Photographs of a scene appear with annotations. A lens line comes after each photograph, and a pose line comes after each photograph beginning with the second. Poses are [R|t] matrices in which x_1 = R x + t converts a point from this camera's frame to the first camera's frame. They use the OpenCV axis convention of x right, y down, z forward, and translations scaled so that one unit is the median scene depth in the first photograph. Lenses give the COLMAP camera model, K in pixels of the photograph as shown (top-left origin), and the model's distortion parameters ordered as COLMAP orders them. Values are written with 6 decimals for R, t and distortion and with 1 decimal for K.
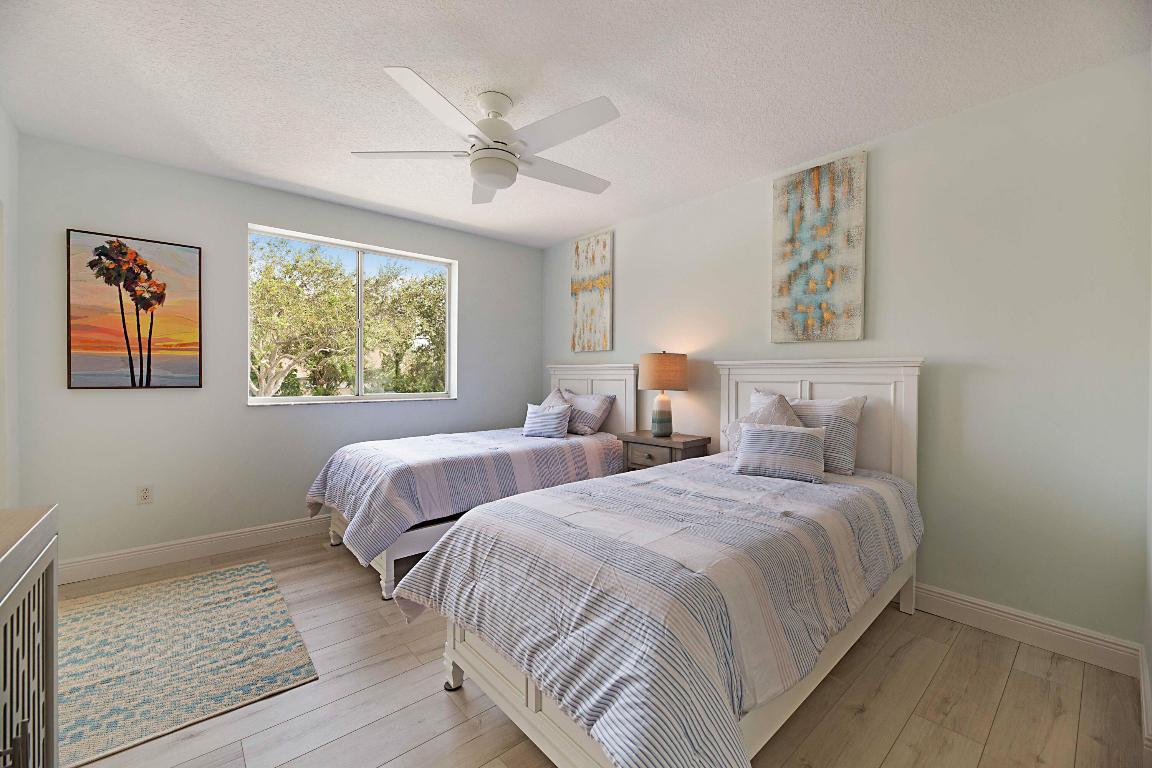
lens RADIAL K [[463.1, 0, 574.2], [0, 463.1, 379.6], [0, 0, 1]] dist [-0.001242, -0.000643]
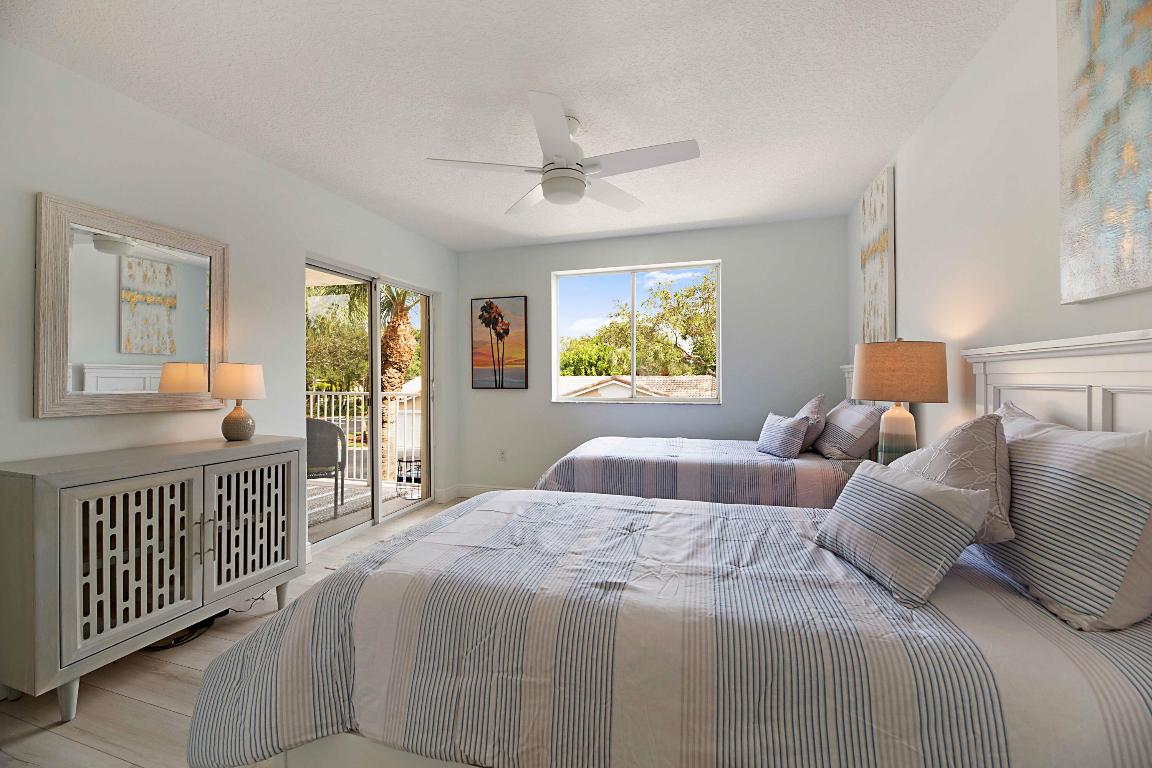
lens RADIAL K [[463.1, 0, 574.2], [0, 463.1, 379.6], [0, 0, 1]] dist [-0.001242, -0.000643]
pose [[0.532337, -0.006765, -0.846505, 0.588737], [-0.002588, 0.999950, -0.009619, 0.001639], [0.846529, 0.007312, 0.532293, 0.357621]]
